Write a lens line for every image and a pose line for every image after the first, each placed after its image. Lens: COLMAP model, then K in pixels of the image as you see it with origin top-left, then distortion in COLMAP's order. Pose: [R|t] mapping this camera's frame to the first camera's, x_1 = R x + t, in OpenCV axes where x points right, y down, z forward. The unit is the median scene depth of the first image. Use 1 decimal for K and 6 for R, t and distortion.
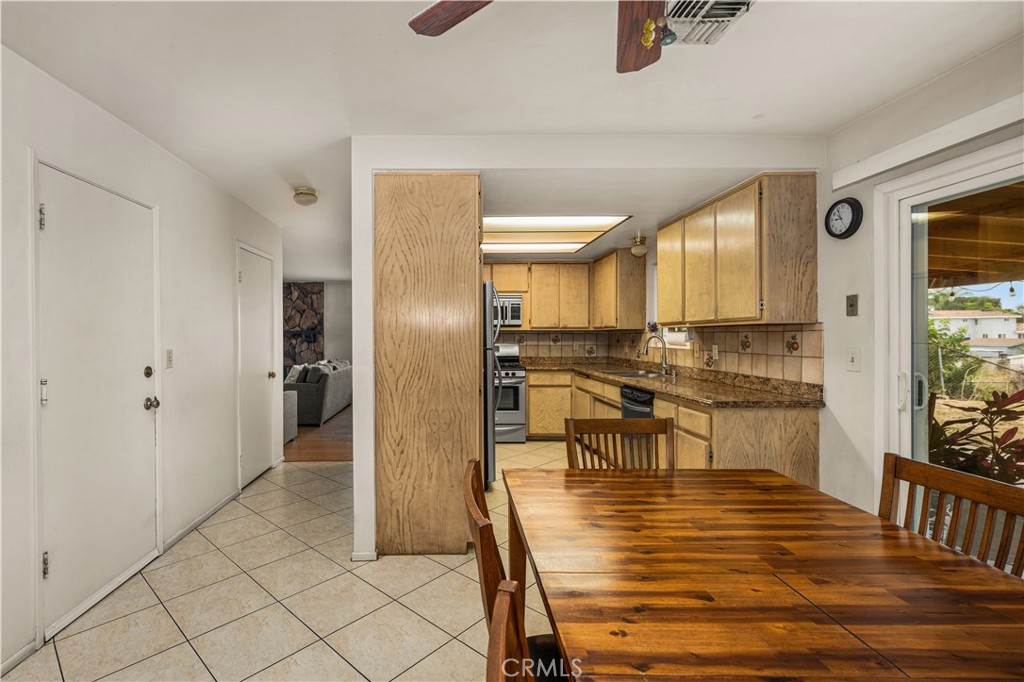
lens RADIAL K [[468.2, 0, 445.1], [0, 468.2, 338.6], [0, 0, 1]] dist [-0.000855, -0.000327]
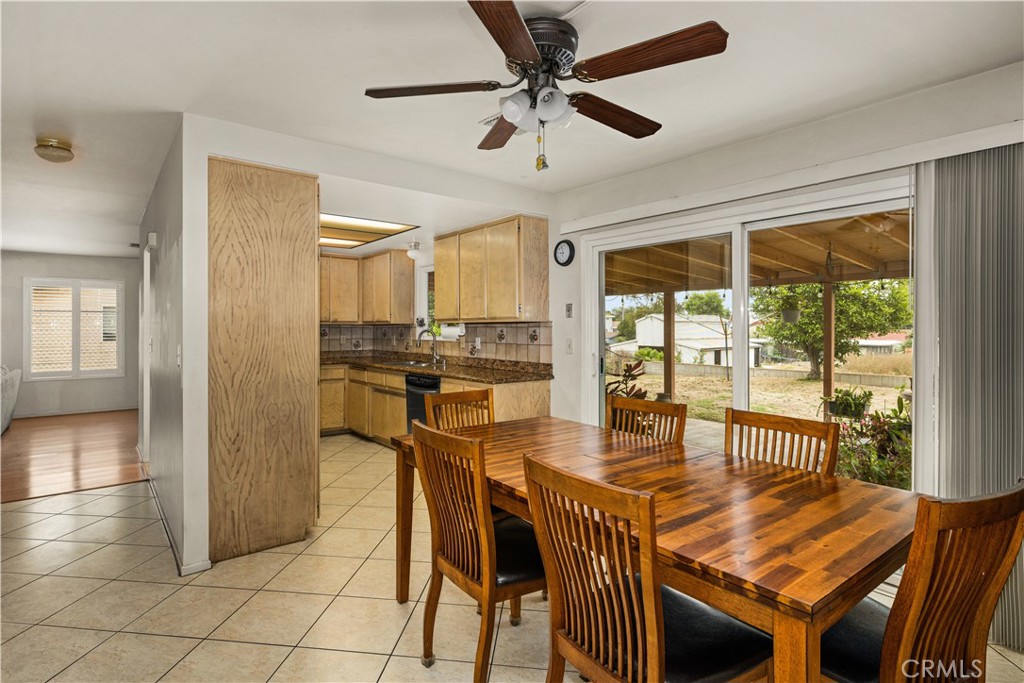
lens RADIAL K [[517.6, 0, 495.0], [0, 517.6, 330.2], [0, 0, 1]] dist [0.000371, 0.001013]
pose [[0.788457, 0.001629, 0.615088, -0.314507], [0.001317, 0.999990, -0.004336, 0.000420], [-0.615089, 0.004229, 0.788447, -0.160839]]
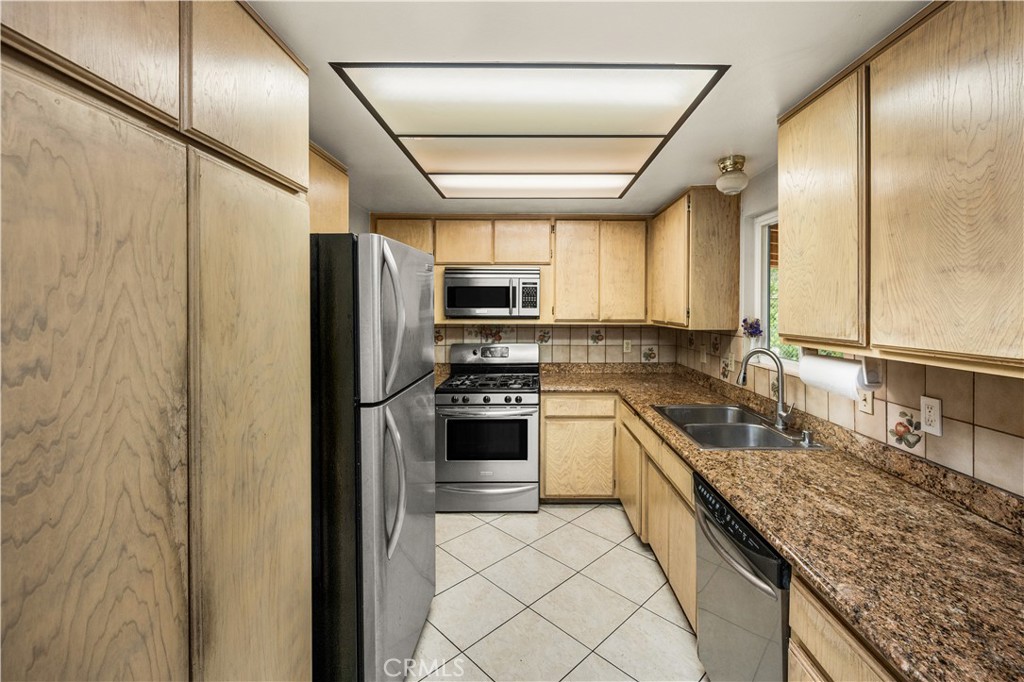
lens RADIAL K [[438.2, 0, 536.1], [0, 438.2, 307.9], [0, 0, 1]] dist [-0.000307, 0.000265]
pose [[0.999938, 0.004494, 0.010222, 0.310517], [-0.004473, 0.999988, -0.002062, -0.079127], [-0.010231, 0.002016, 0.999946, 0.825231]]
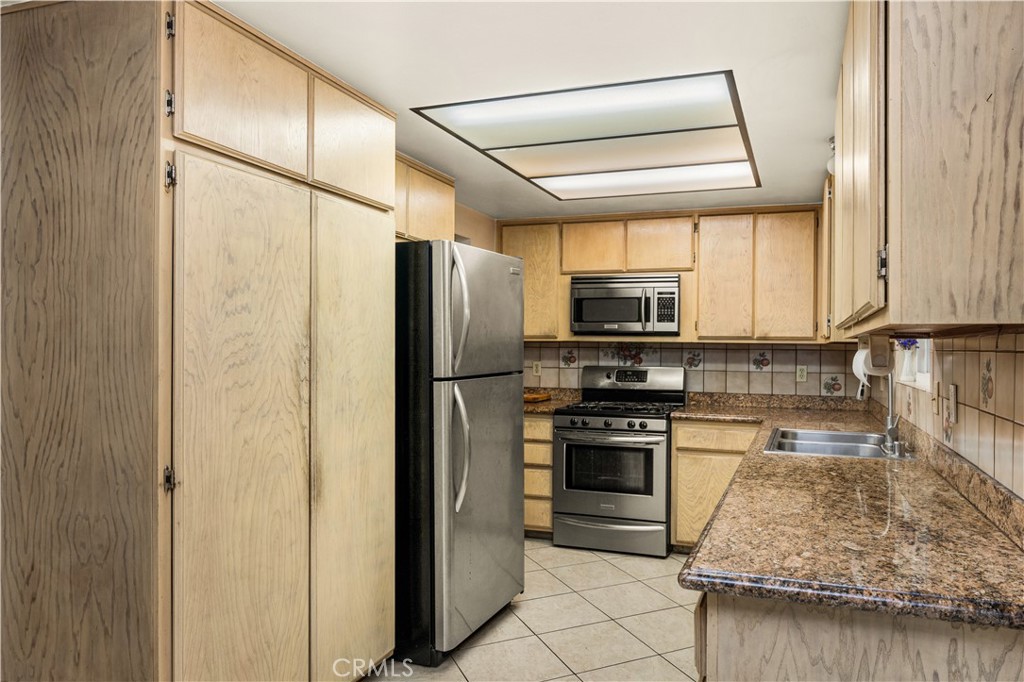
lens RADIAL K [[662.6, 0, 583.0], [0, 662.6, 347.8], [0, 0, 1]] dist [-0.002351, -0.000018]
pose [[0.949046, 0.011480, -0.314930, 0.603096], [-0.014017, 0.999885, -0.005791, -0.011565], [0.314827, 0.009910, 0.949097, 0.515136]]
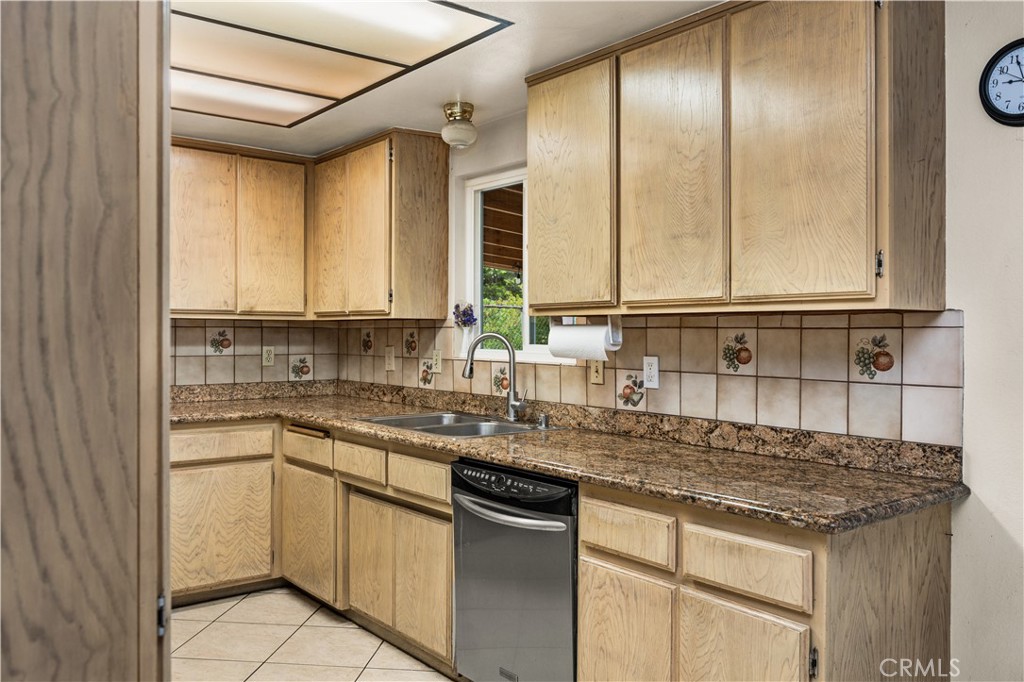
lens RADIAL K [[813.2, 0, 511.7], [0, 813.2, 337.4], [0, 0, 1]] dist [0.030252, 0.002913]
pose [[0.778130, 0.003462, 0.628094, -0.028099], [-0.004168, 0.999991, -0.000349, -0.004946], [-0.628090, -0.002346, 0.778137, 0.616017]]
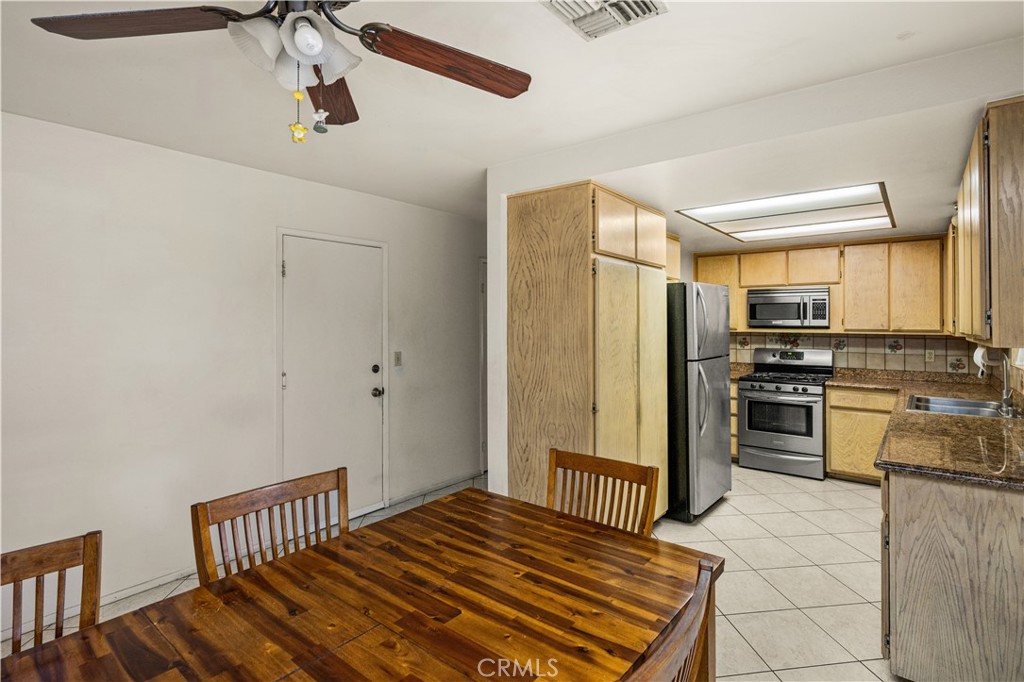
lens RADIAL K [[505.1, 0, 546.1], [0, 505.1, 319.9], [0, 0, 1]] dist [-0.000202, -0.000272]
pose [[0.801443, 0.000176, -0.598072, 0.582819], [-0.008690, 0.999898, -0.011351, -0.053357], [0.598008, 0.014295, 0.801362, 0.114147]]
